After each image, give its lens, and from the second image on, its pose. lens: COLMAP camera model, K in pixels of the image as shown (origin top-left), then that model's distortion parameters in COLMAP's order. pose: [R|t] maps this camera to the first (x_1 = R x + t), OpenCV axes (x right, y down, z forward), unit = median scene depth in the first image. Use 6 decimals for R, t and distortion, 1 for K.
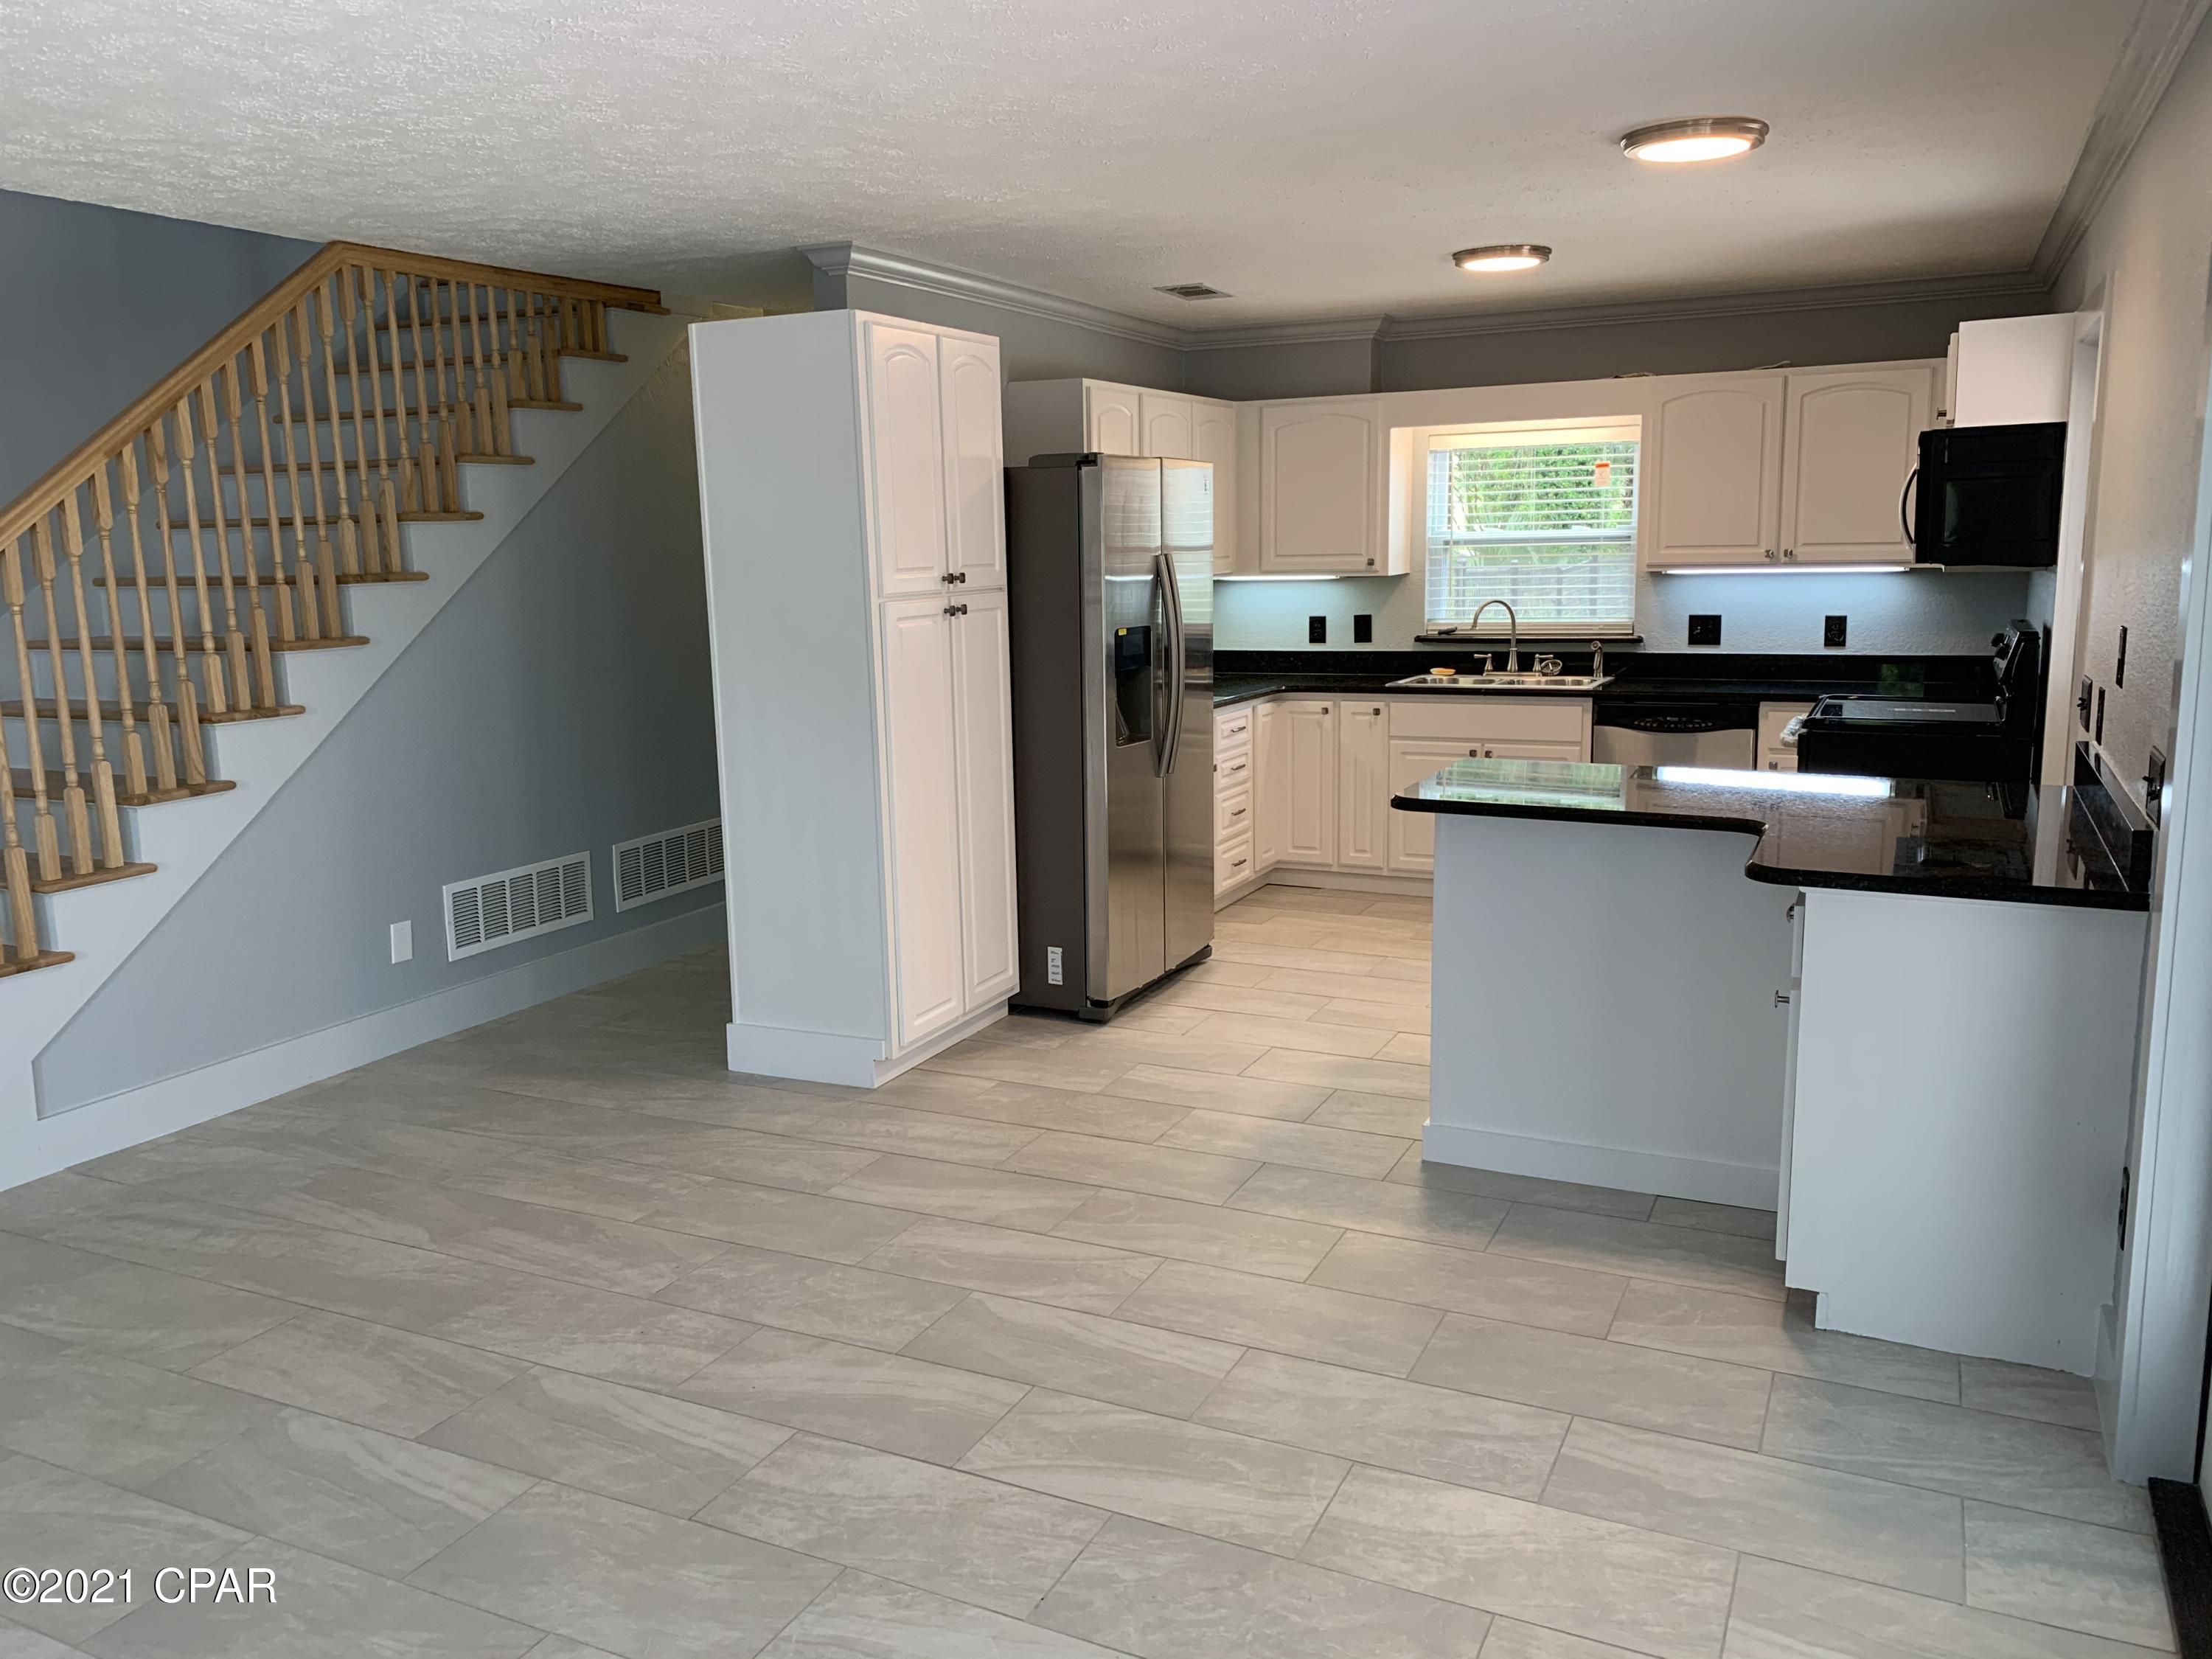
lens RADIAL K [[1663.5, 0, 1110.4], [0, 1663.5, 806.3], [0, 0, 1]] dist [0.063091, -0.038608]
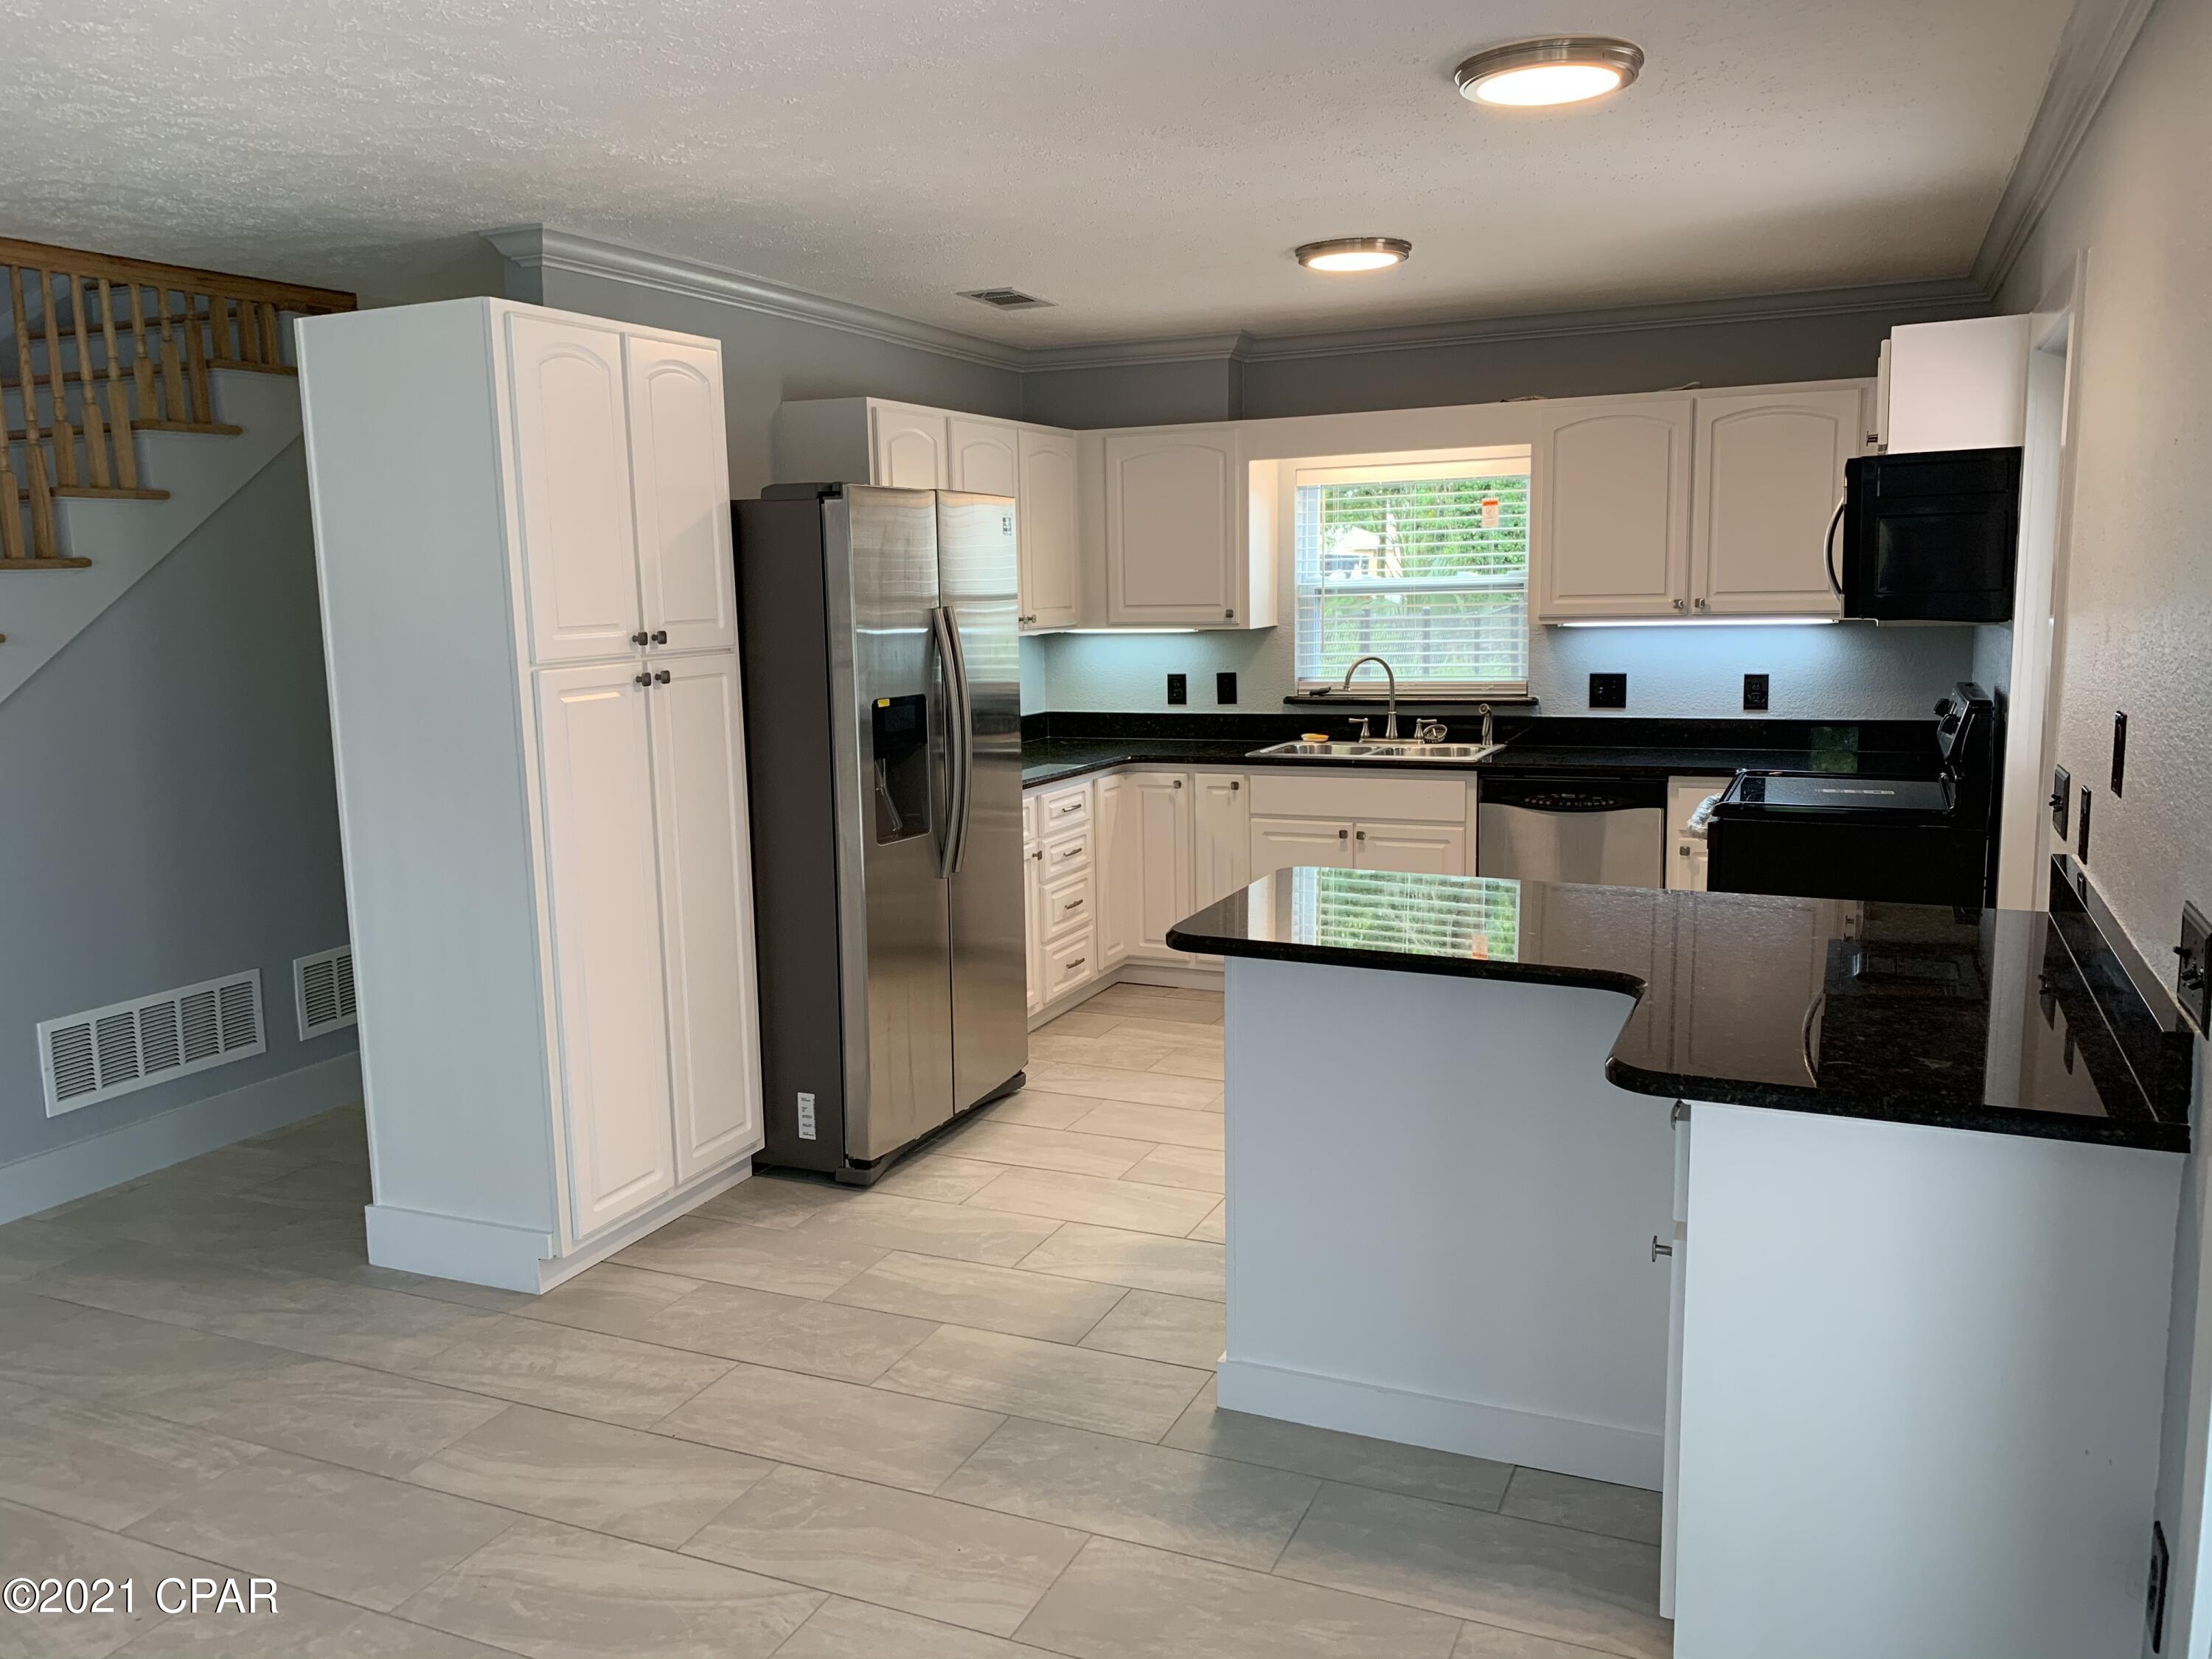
lens RADIAL K [[1663.5, 0, 1103.7], [0, 1663.5, 820.5], [0, 0, 1]] dist [0.063091, -0.038608]
pose [[0.999637, -0.006492, 0.026141, 0.105944], [0.006940, 0.999830, -0.017090, -0.037836], [-0.026026, 0.017265, 0.999512, 0.213306]]
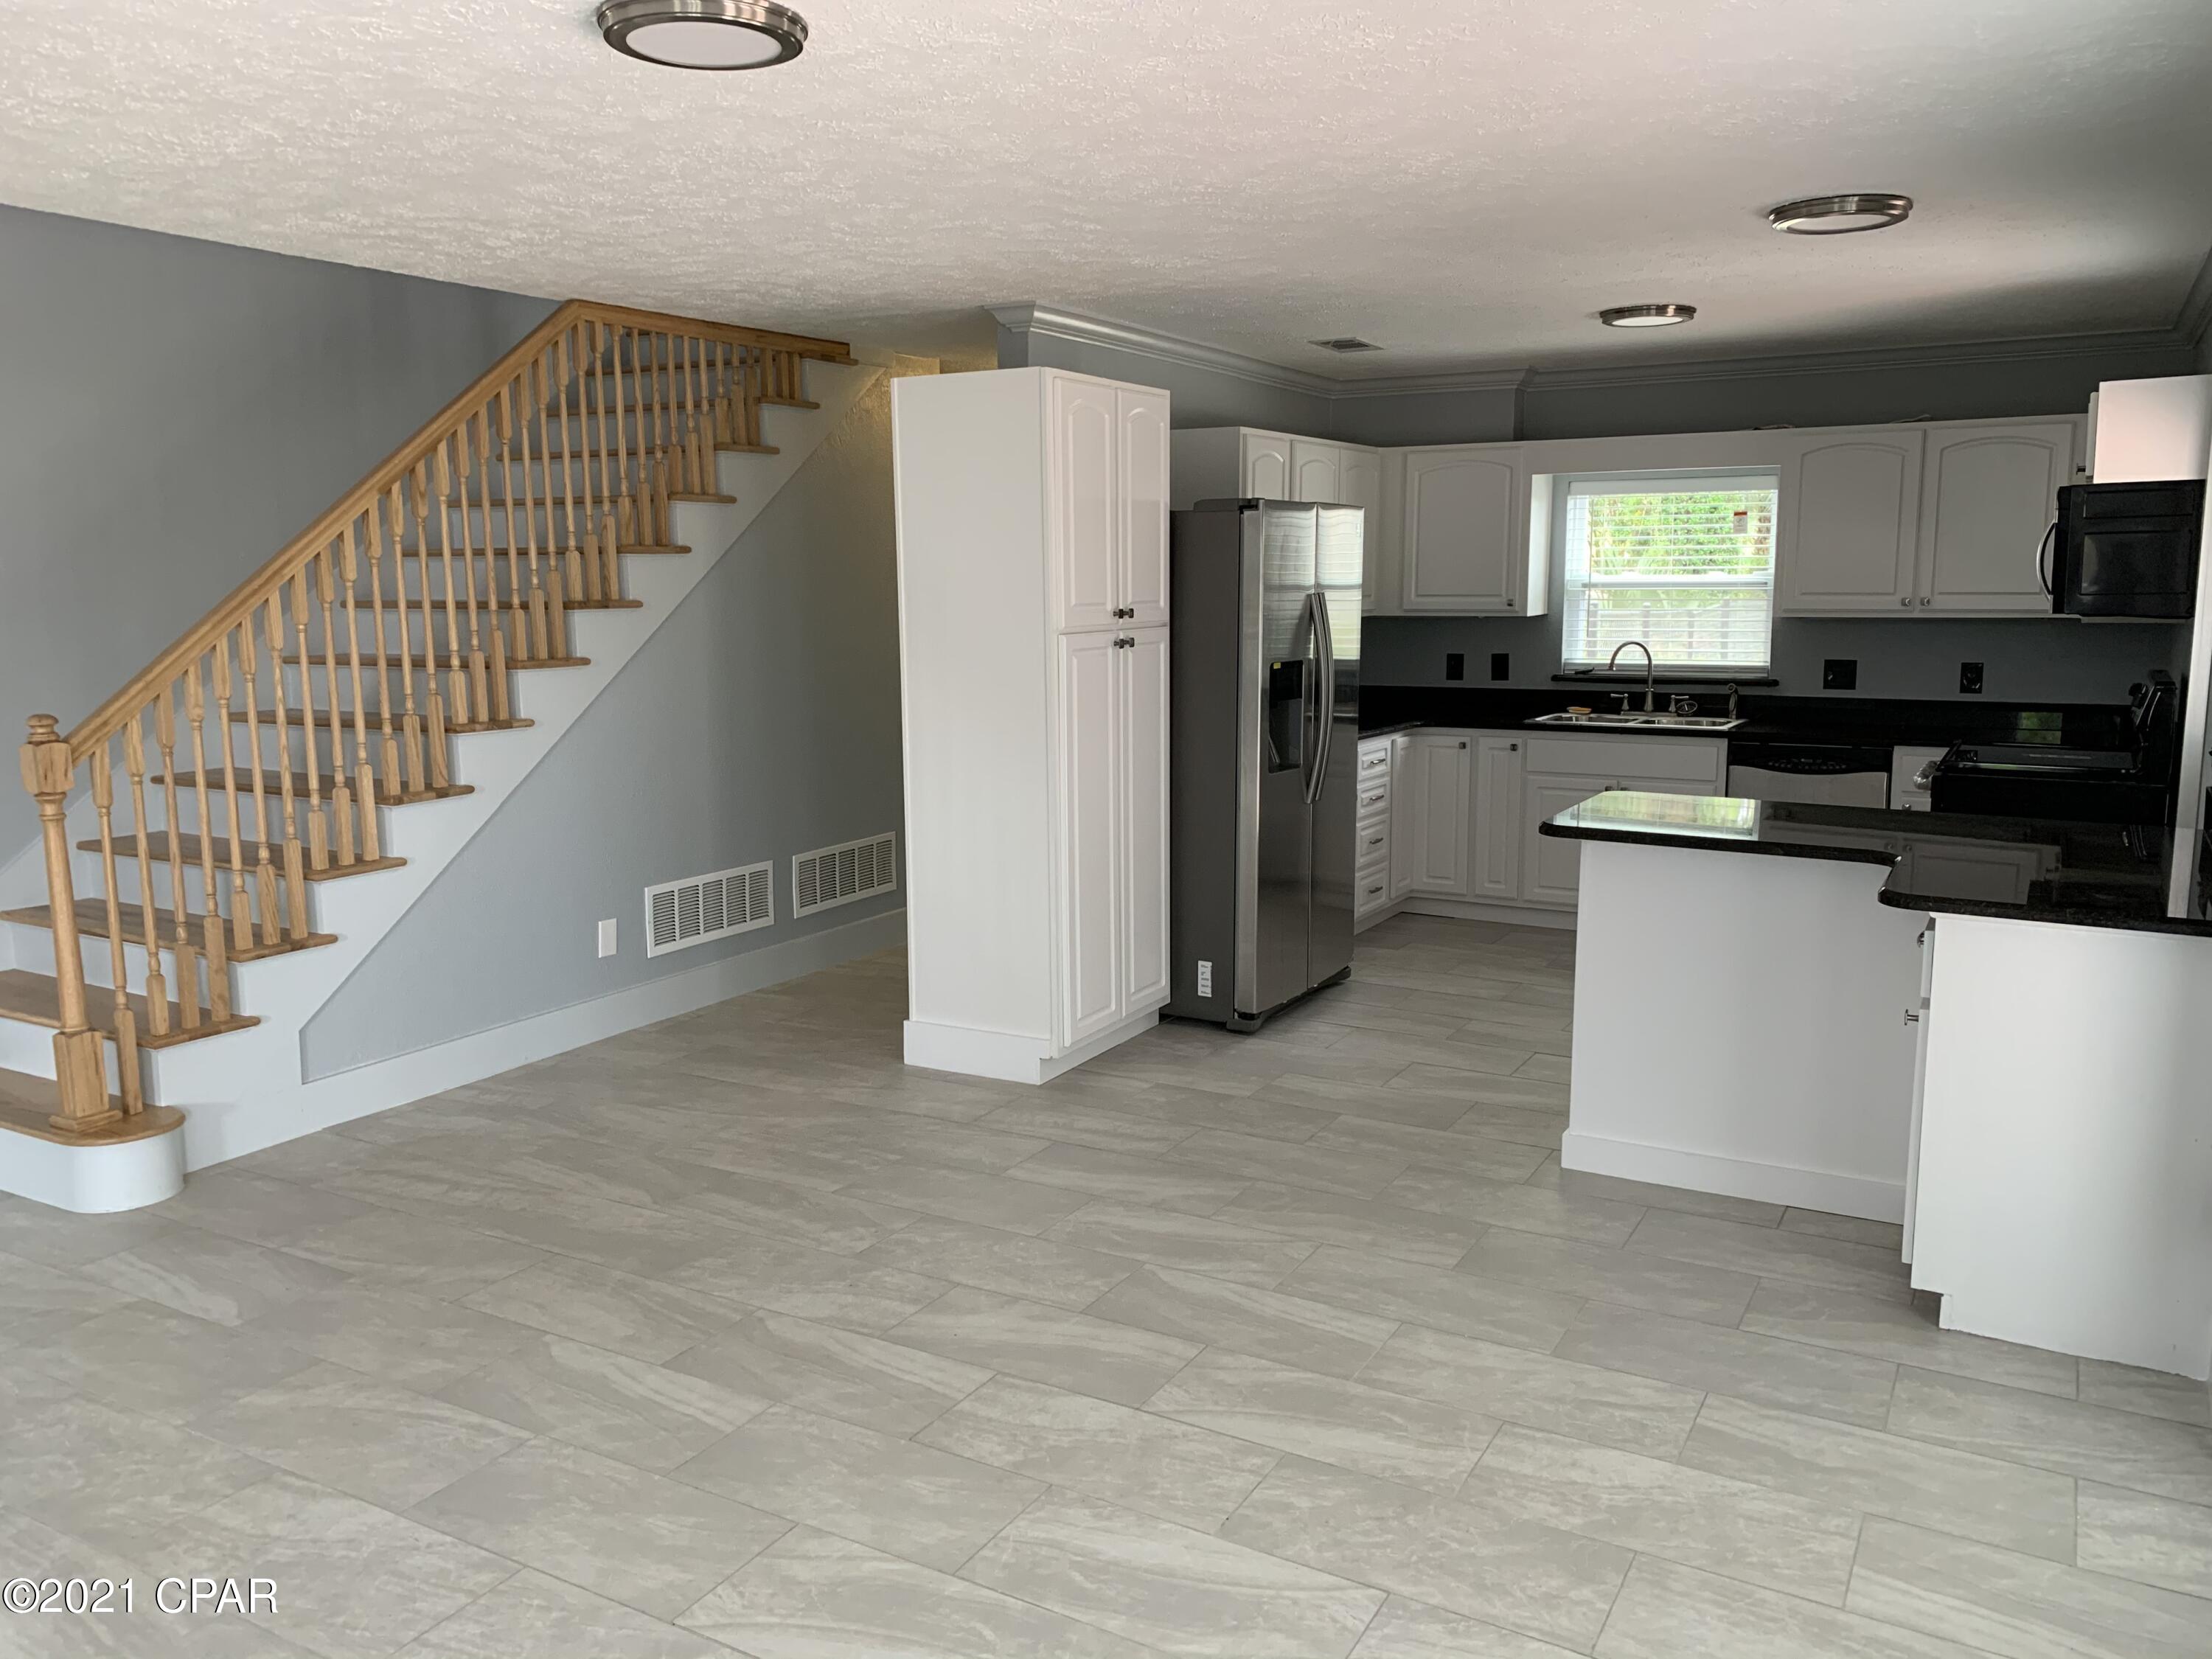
lens RADIAL K [[1663.5, 0, 1120.3], [0, 1663.5, 810.1], [0, 0, 1]] dist [0.063091, -0.038608]
pose [[0.997854, 0.024215, -0.060843, -0.030203], [-0.025315, 0.999528, -0.017384, 0.009785], [0.060393, 0.018887, 0.997996, -0.075726]]
